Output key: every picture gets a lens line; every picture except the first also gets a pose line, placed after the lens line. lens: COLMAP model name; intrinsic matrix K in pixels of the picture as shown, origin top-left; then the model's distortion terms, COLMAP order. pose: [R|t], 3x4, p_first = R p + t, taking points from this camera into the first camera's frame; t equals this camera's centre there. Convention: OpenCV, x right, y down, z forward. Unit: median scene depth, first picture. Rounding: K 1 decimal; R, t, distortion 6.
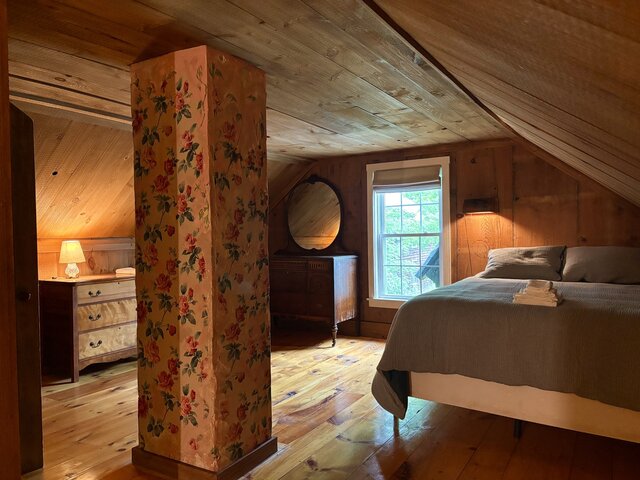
lens RADIAL K [[481.9, 0, 315.8], [0, 481.9, 243.5], [0, 0, 1]] dist [0.071315, -0.089721]
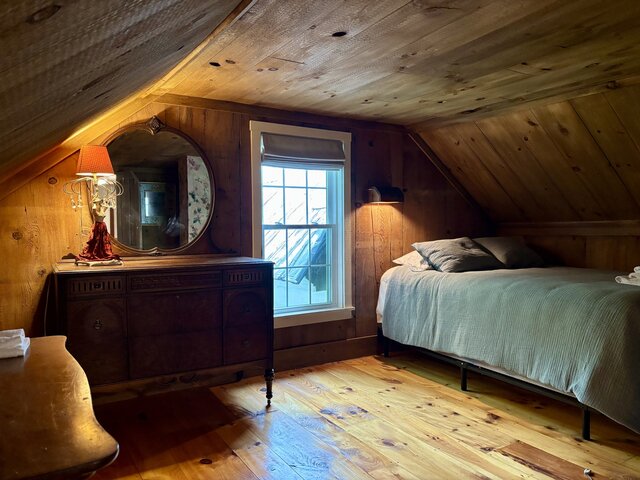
lens RADIAL K [[490.6, 0, 320.0], [0, 490.6, 240.0], [0, 0, 1]] dist [0.028882, -0.013409]
pose [[0.452808, -0.014035, 0.891498, -0.507847], [0.013813, 0.999867, 0.008725, -0.002827], [-0.891501, 0.008363, 0.452941, 0.664583]]
